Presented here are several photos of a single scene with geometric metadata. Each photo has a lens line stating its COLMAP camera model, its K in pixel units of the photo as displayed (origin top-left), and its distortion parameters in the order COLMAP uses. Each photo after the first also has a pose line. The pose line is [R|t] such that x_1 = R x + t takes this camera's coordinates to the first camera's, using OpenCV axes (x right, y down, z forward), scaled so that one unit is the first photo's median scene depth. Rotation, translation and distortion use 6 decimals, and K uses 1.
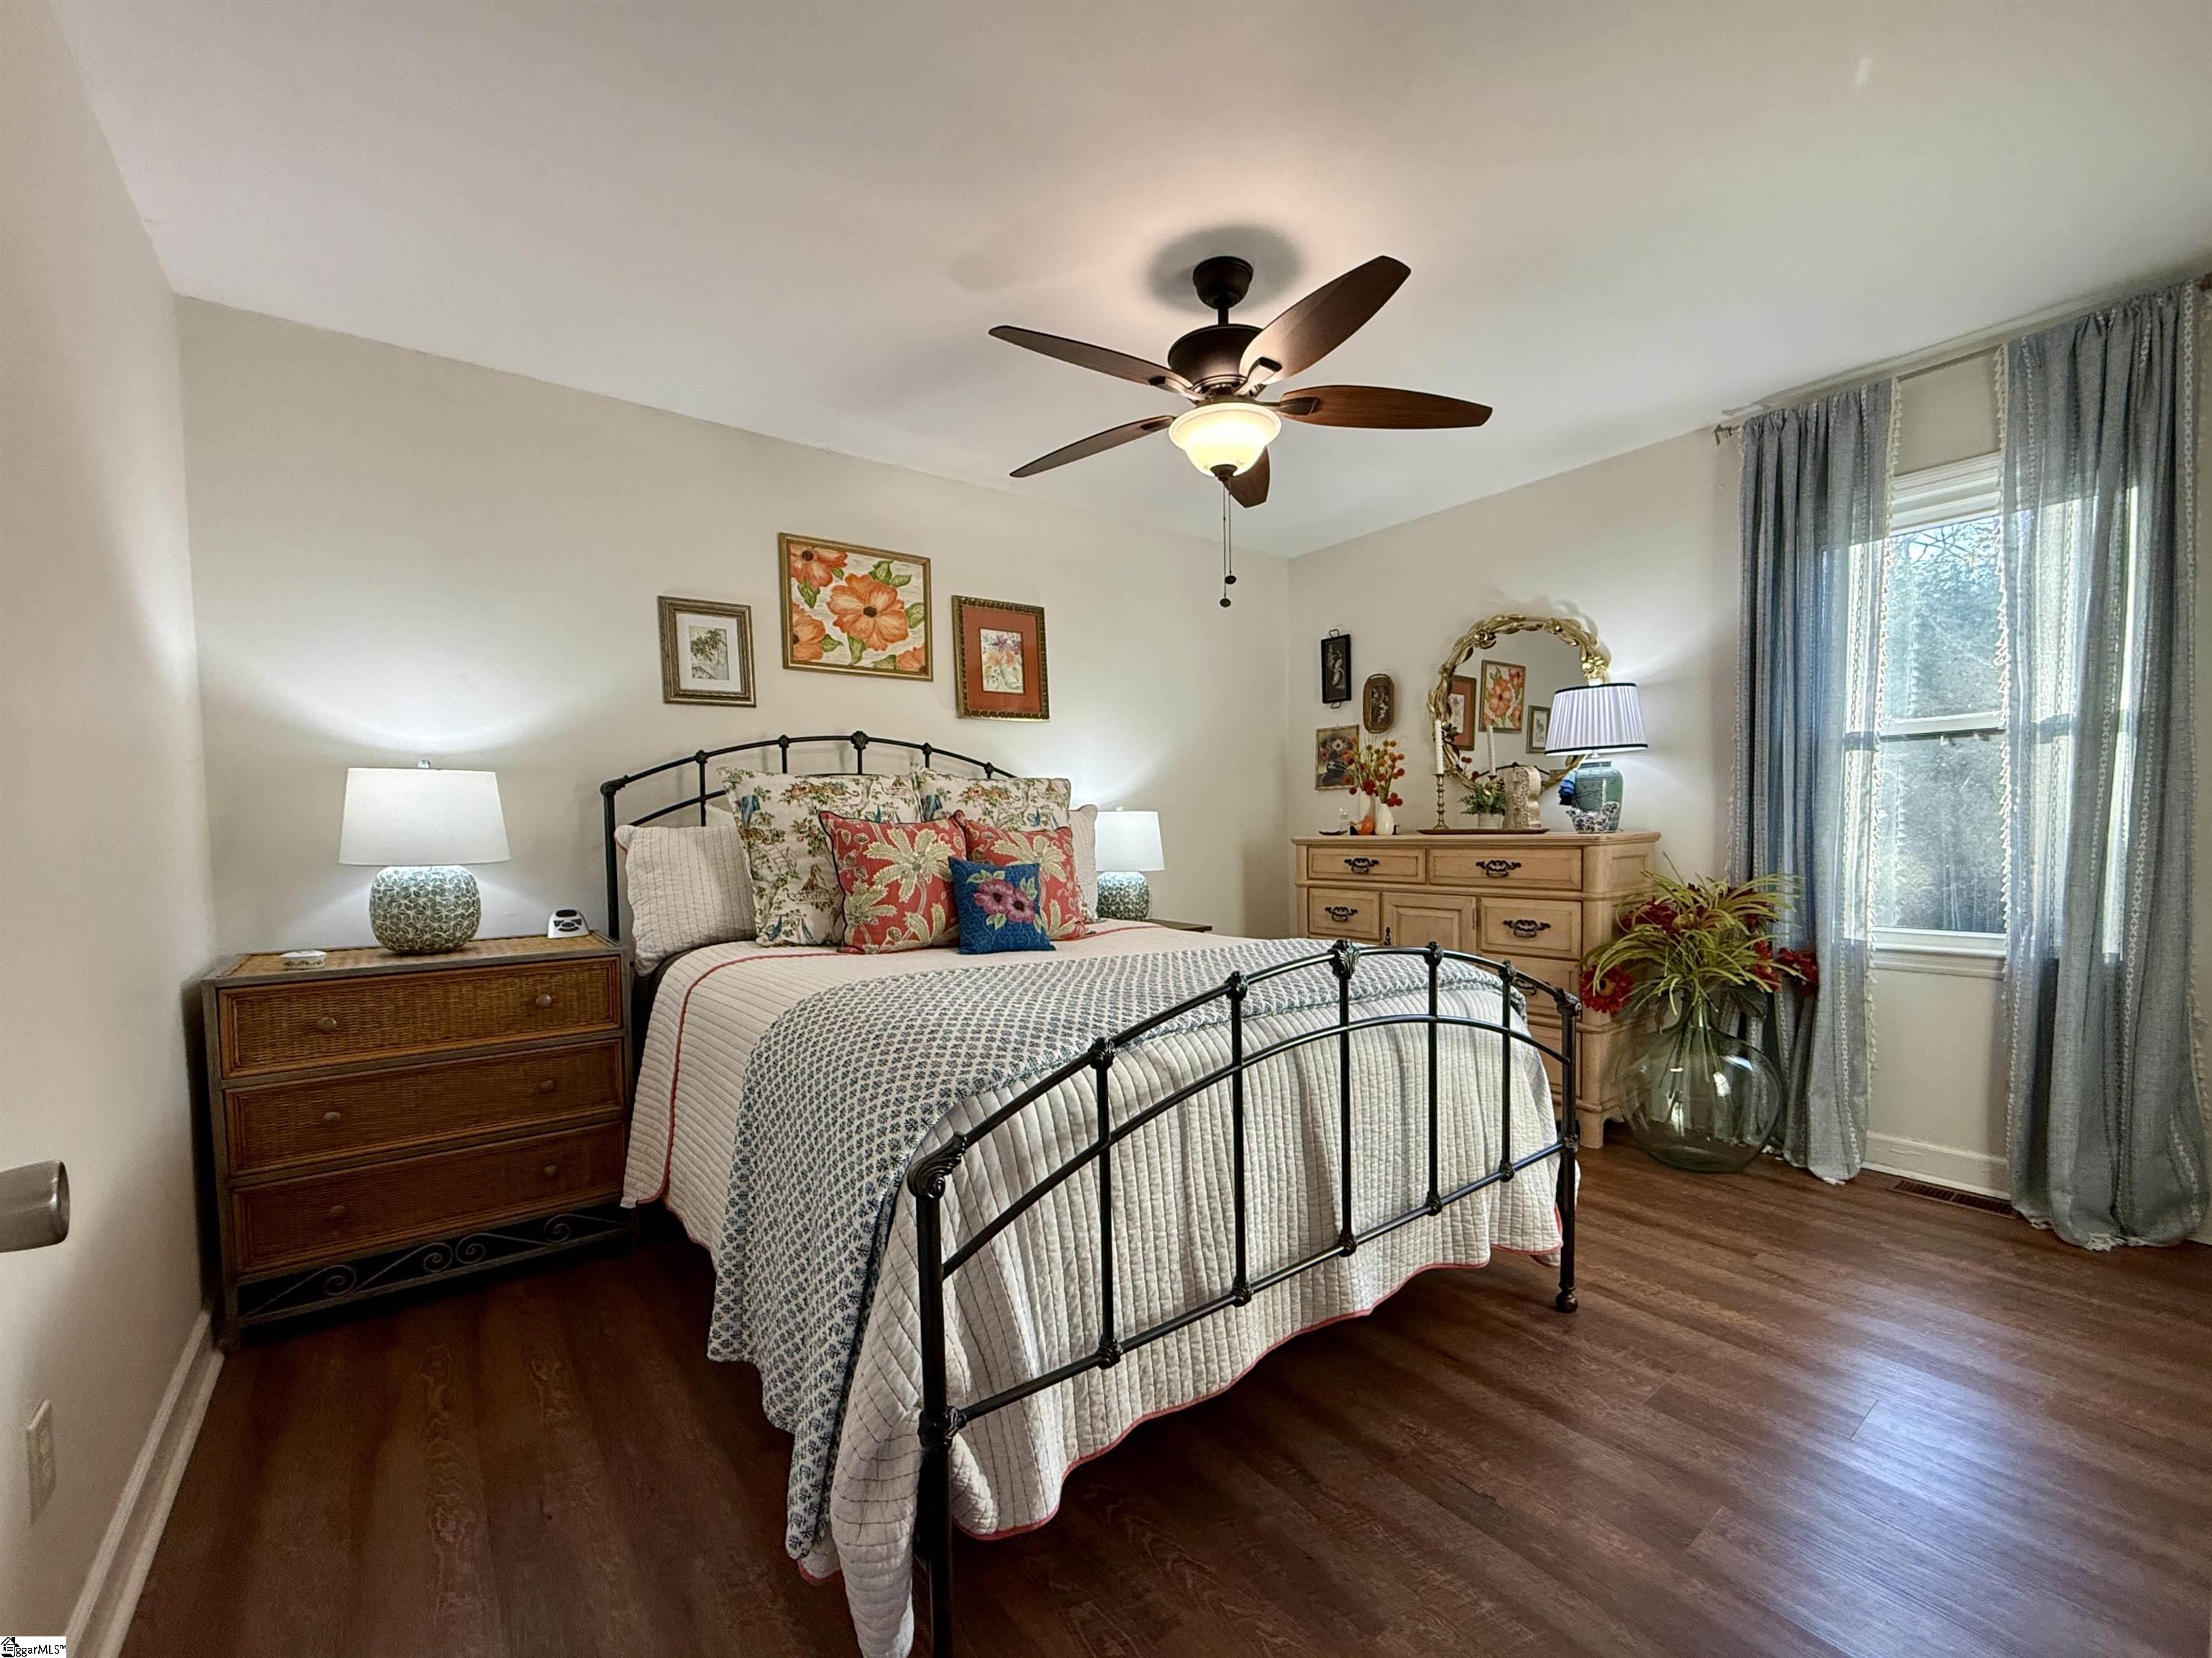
lens RADIAL K [[913.2, 0, 1094.6], [0, 913.2, 879.1], [0, 0, 1]] dist [-0.000239, 0.000021]
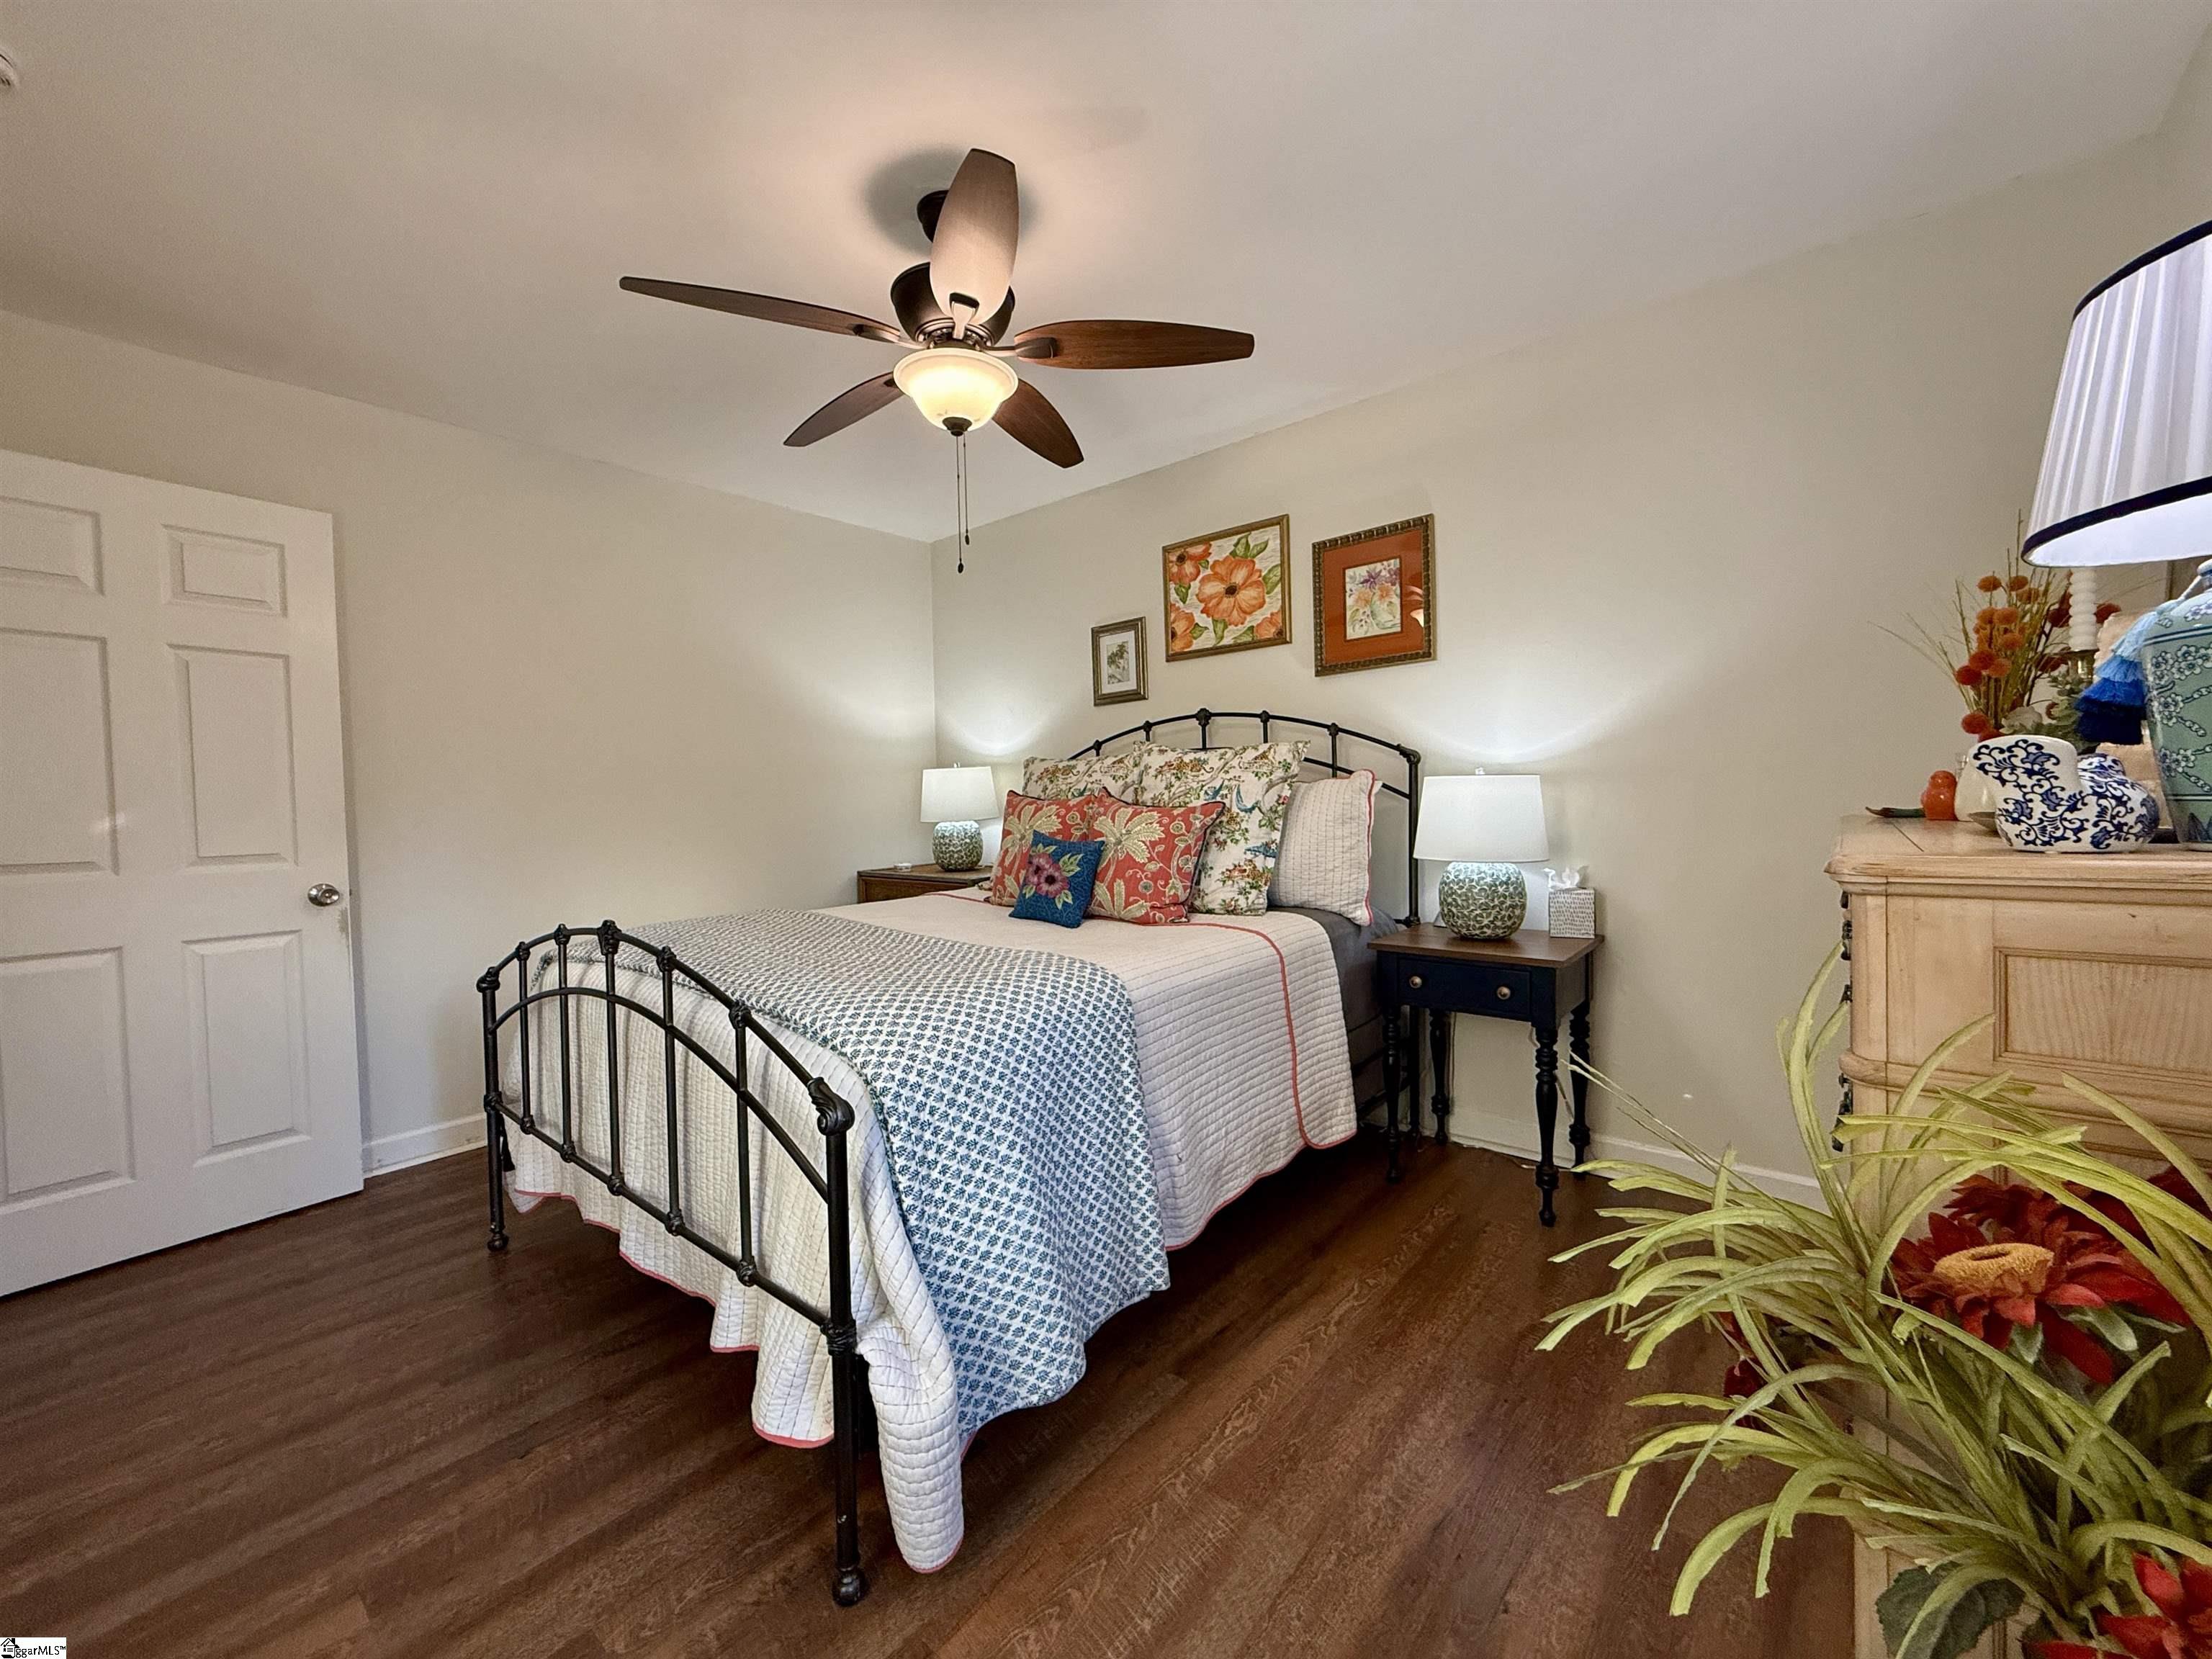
lens RADIAL K [[873.8, 0, 1094.9], [0, 873.8, 830.5], [0, 0, 1]] dist [-0.001681, 0.000175]
pose [[0.227054, 0.043605, -0.972905, 0.708162], [-0.035008, 0.998717, 0.036591, -0.051691], [0.973253, 0.025752, 0.228290, 0.638668]]
